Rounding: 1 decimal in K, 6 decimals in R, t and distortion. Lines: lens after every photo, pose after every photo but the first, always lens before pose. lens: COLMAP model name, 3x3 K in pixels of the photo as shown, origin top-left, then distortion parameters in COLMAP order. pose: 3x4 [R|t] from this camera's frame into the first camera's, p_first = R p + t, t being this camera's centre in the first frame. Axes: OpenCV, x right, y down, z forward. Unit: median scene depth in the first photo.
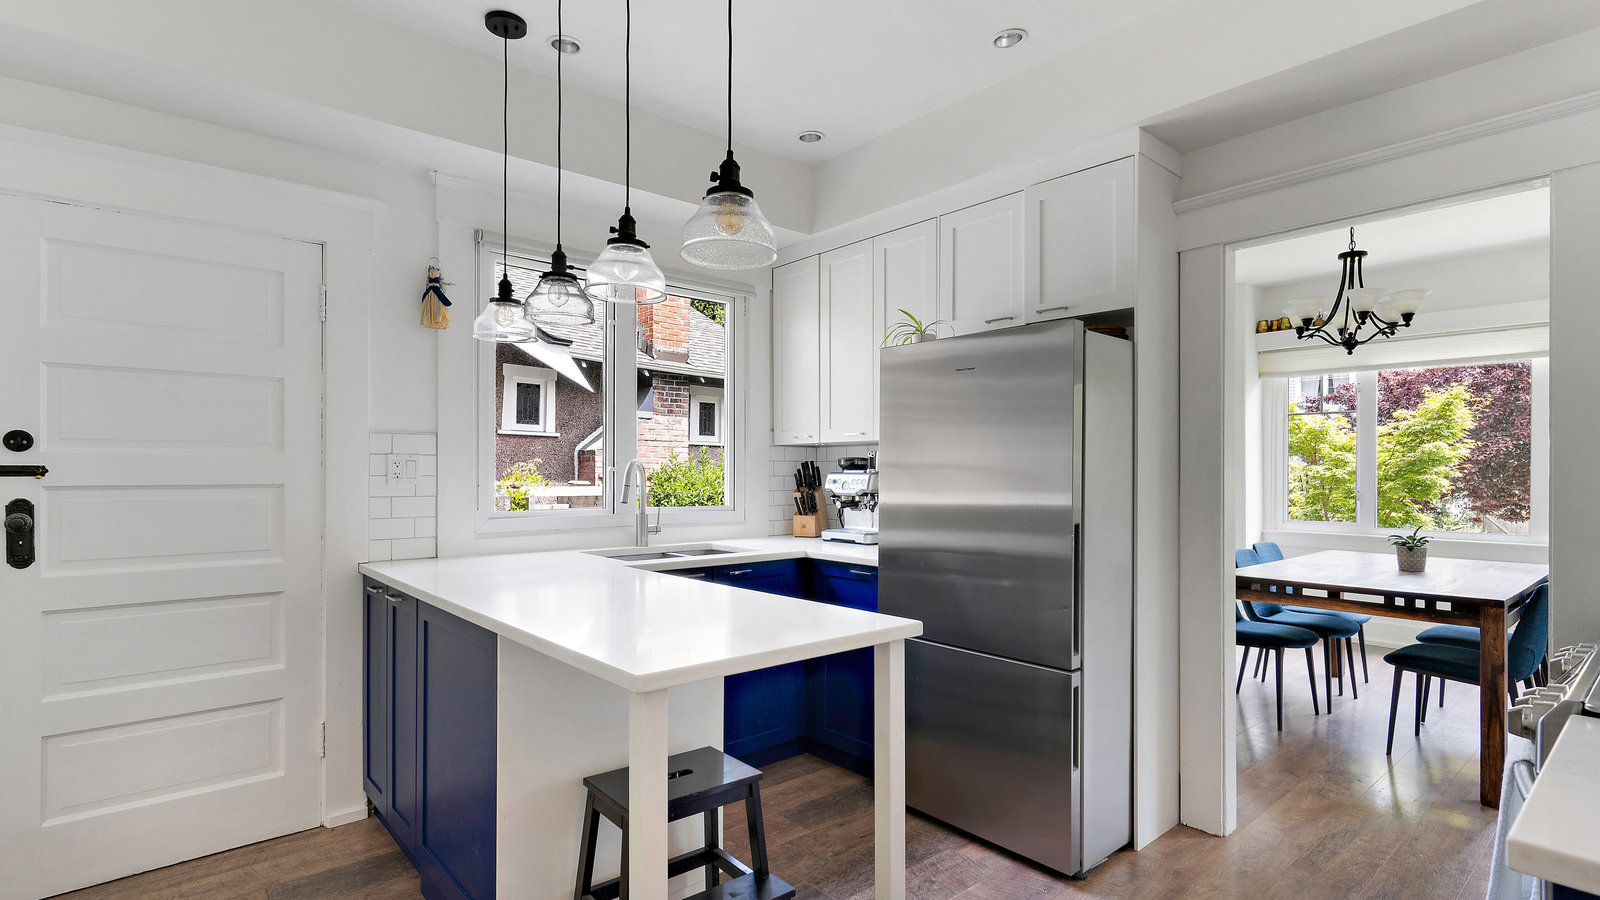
lens RADIAL K [[773.9, 0, 831.5], [0, 773.9, 494.4], [0, 0, 1]] dist [0.000387, -0.000061]
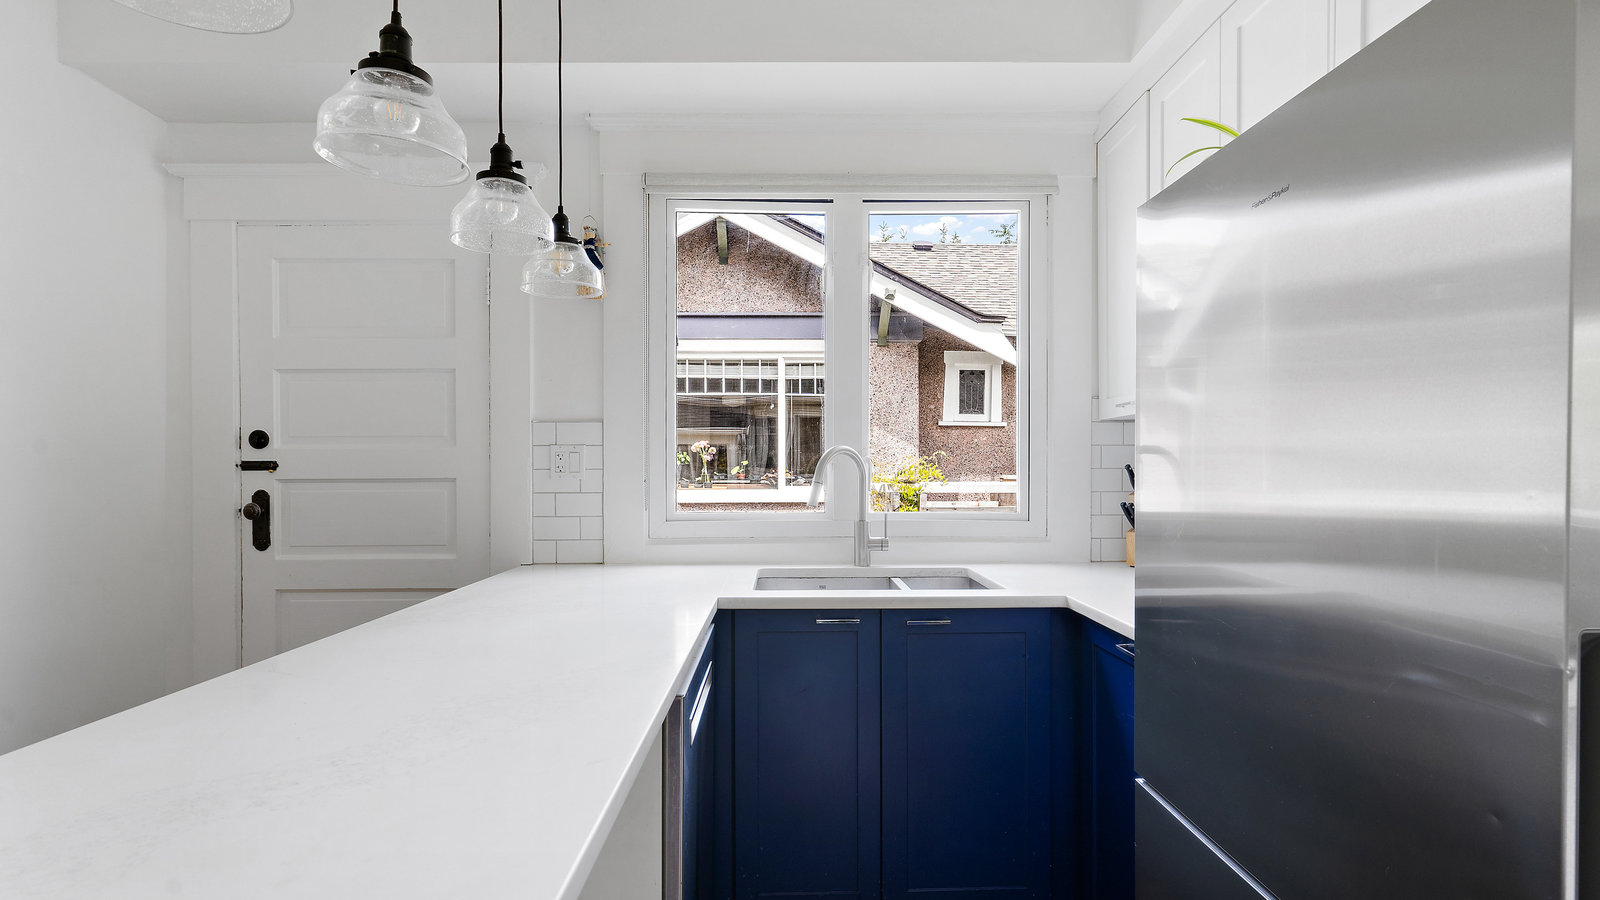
lens RADIAL K [[773.9, 0, 831.5], [0, 773.9, 494.4], [0, 0, 1]] dist [0.000387, -0.000061]
pose [[0.749032, 0.018520, -0.662275, 0.212285], [-0.013862, 0.999828, 0.012282, -0.008429], [0.662389, -0.000019, 0.749160, 0.430674]]
